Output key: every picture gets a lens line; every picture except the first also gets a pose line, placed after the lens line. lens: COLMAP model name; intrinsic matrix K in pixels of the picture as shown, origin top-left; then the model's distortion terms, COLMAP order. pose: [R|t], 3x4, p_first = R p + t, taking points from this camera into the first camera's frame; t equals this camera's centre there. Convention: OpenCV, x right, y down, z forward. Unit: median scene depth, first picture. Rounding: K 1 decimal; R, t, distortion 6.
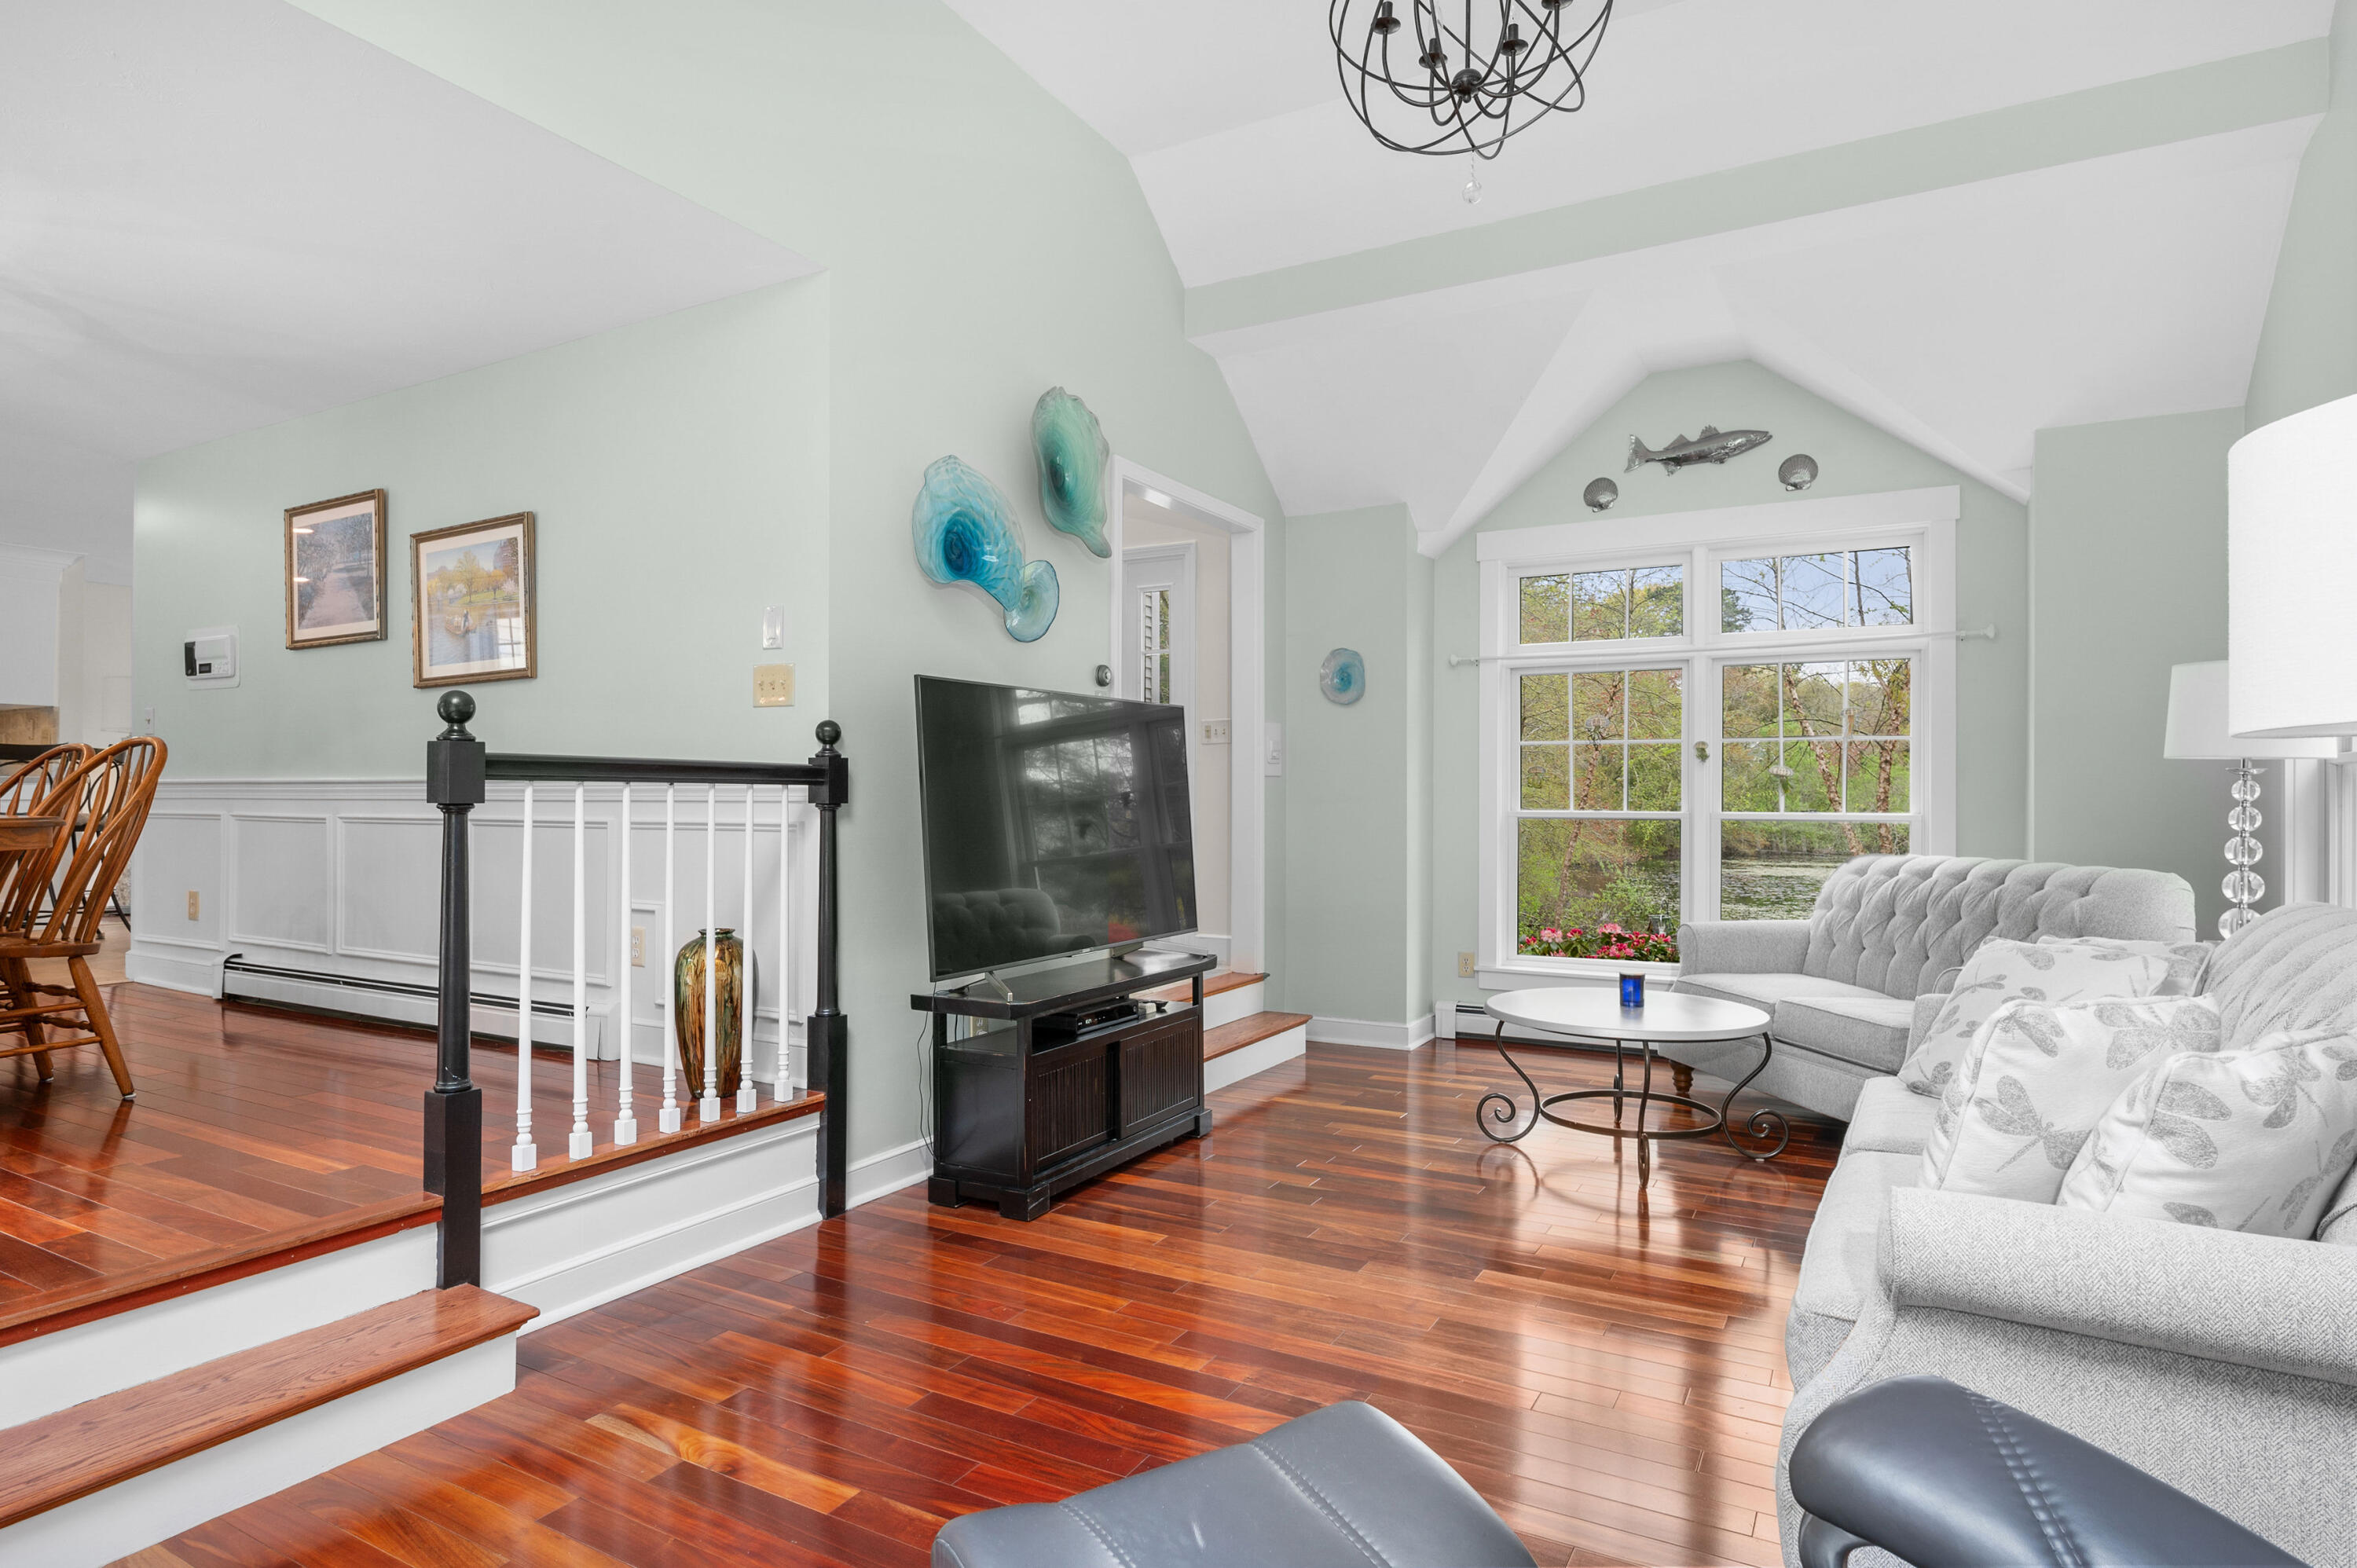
lens RADIAL K [[1270.2, 0, 1172.9], [0, 1270.2, 776.2], [0, 0, 1]] dist [-0.002594, 0.001083]
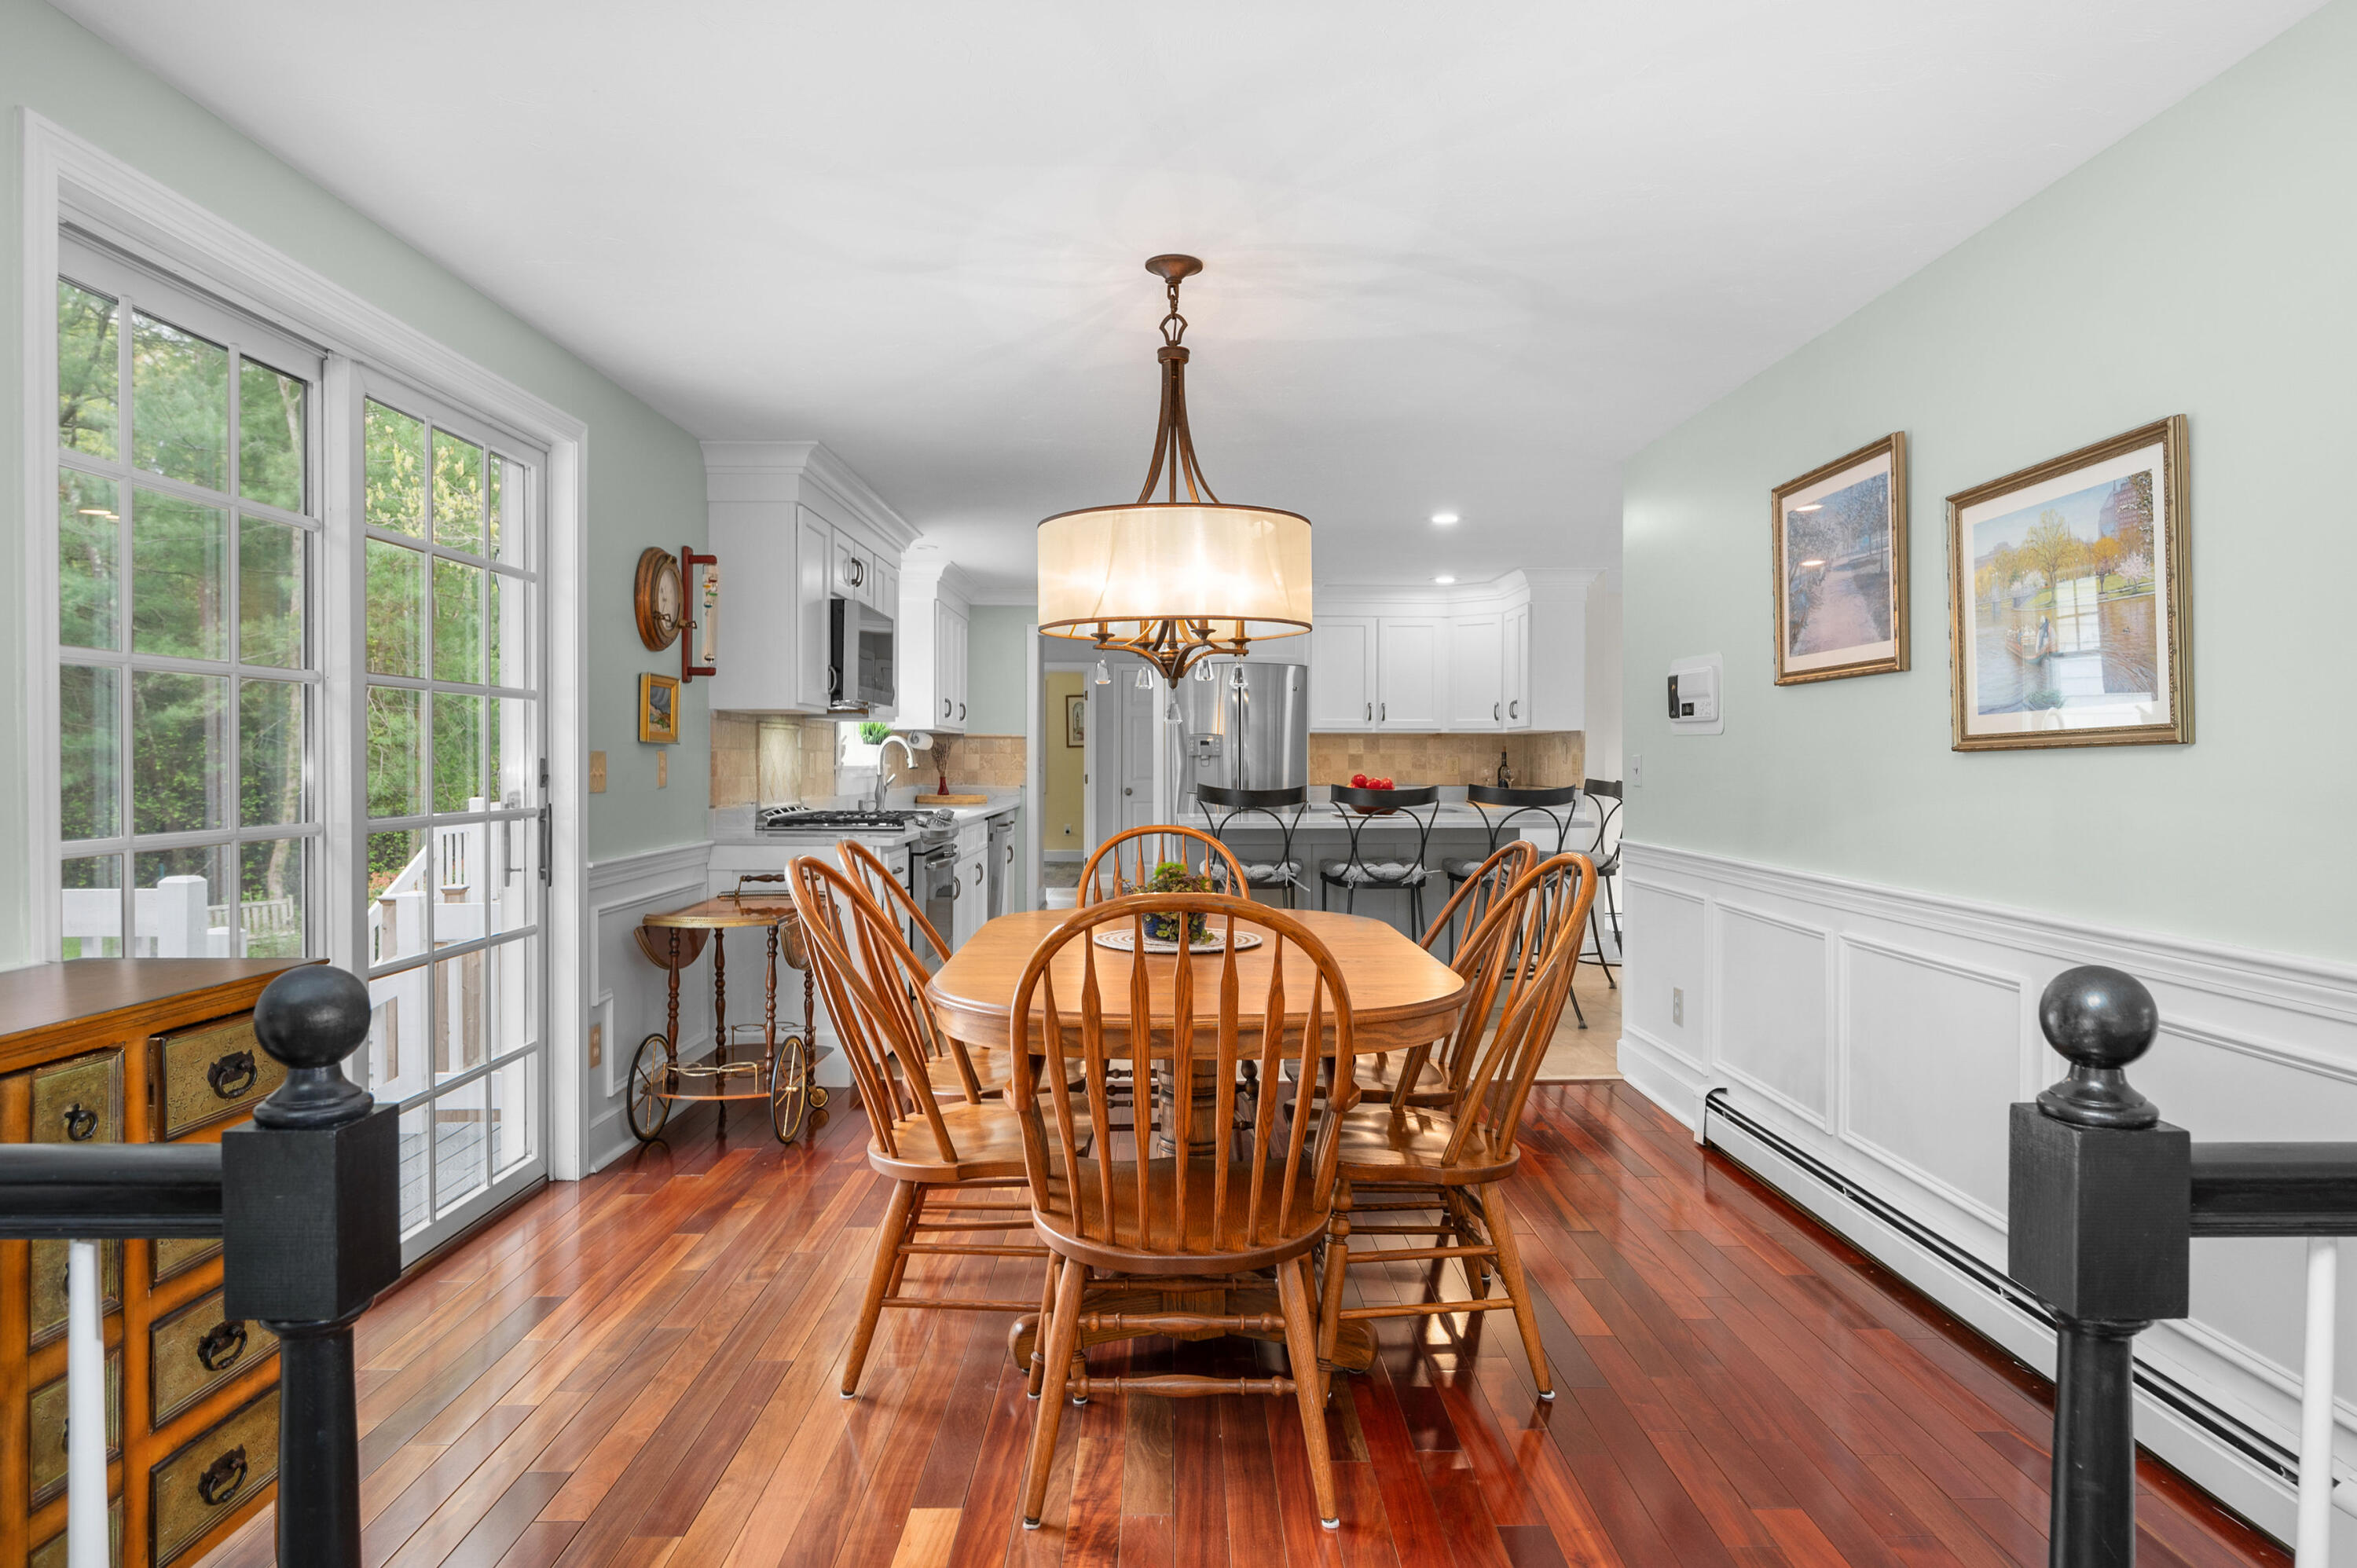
lens RADIAL K [[1394.0, 0, 1178.5], [0, 1394.0, 784.0], [0, 0, 1]] dist [0.004018, 0.003914]
pose [[0.506454, 0.012480, -0.862177, -0.206901], [0.012979, 0.999672, 0.022094, -0.072056], [0.862170, -0.022380, 0.506125, 0.338176]]
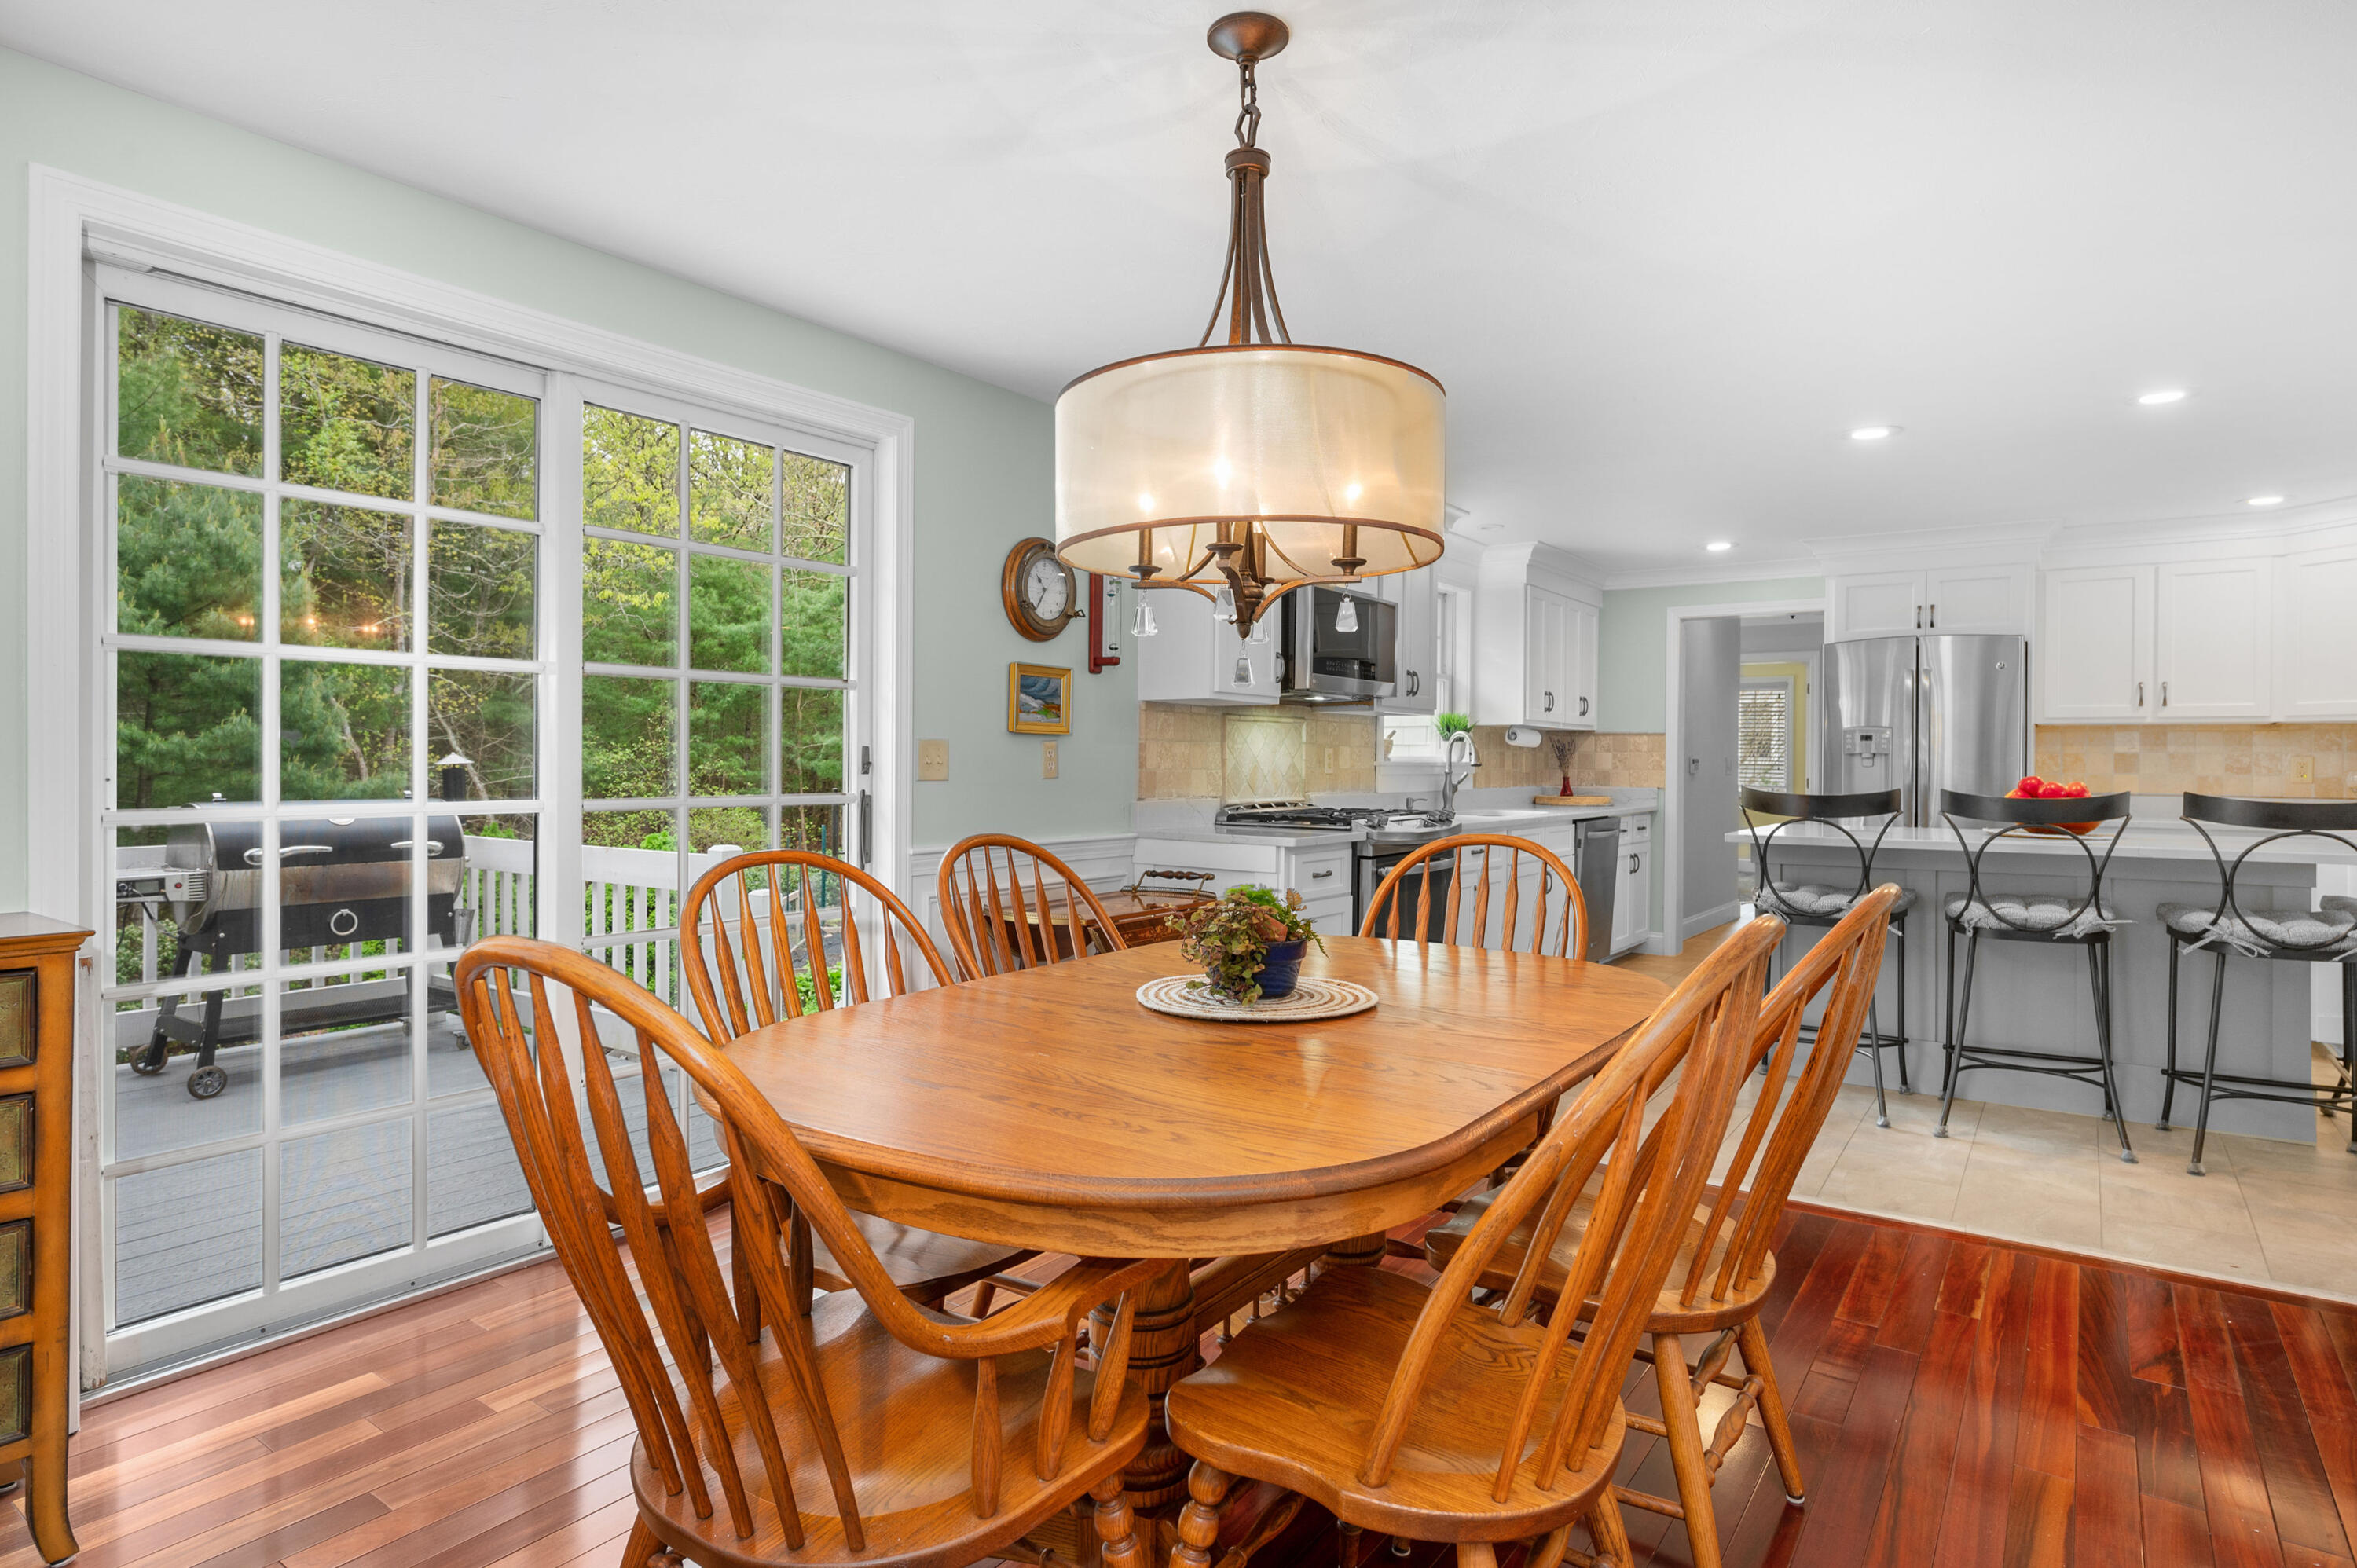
lens RADIAL K [[1270.2, 0, 1172.9], [0, 1270.2, 776.2], [0, 0, 1]] dist [-0.002594, 0.001083]
pose [[-0.103233, 0.007965, -0.994625, -0.362227], [0.007020, 0.999949, 0.007279, -0.059152], [0.994632, -0.006231, -0.103284, 0.710302]]
